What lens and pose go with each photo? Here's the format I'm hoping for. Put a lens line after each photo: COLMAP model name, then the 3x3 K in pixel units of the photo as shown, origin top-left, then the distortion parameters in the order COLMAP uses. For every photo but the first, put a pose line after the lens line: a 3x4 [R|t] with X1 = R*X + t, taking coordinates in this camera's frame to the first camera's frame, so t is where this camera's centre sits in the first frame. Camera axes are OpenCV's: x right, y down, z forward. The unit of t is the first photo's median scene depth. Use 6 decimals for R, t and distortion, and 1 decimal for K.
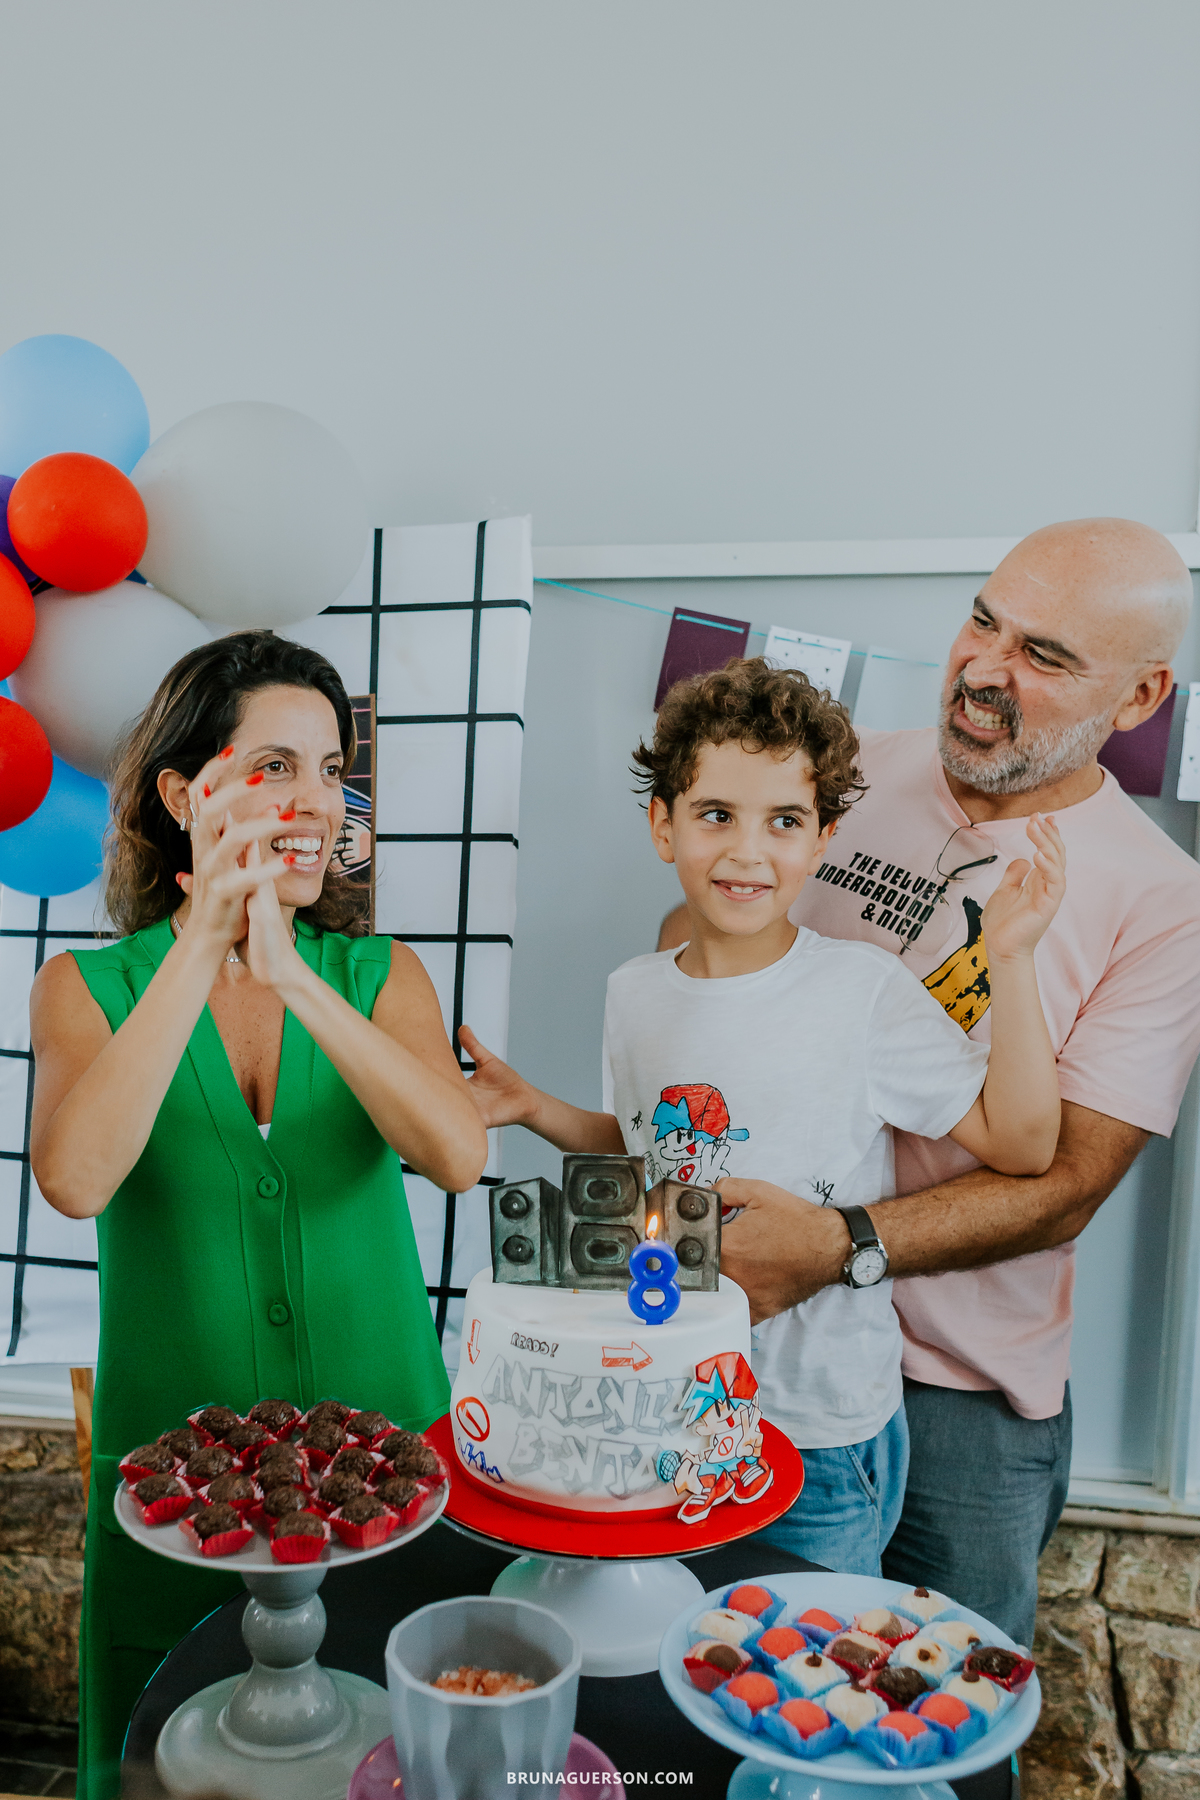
lens RADIAL K [[1644.4, 0, 534.2], [0, 1644.4, 992.5], [0, 0, 1]] dist [0.033982, -0.002603]
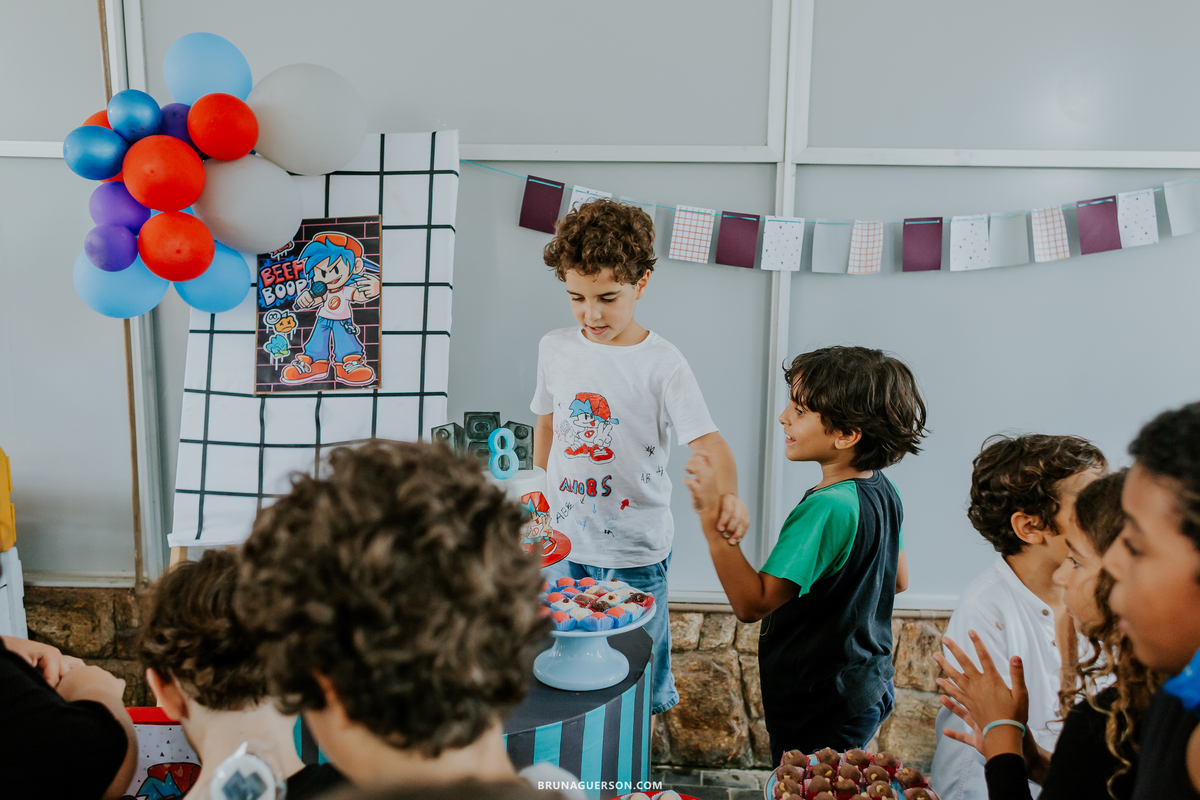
lens RADIAL K [[926.2, 0, 600.0], [0, 926.2, 400.0], [0, 0, 1]] dist [-0.066912, 0.273174]
pose [[0.990852, -0.016658, 0.133920, 0.034703], [0.016245, 0.999859, 0.004181, 0.084450], [-0.133971, -0.001967, 0.990983, -0.303065]]
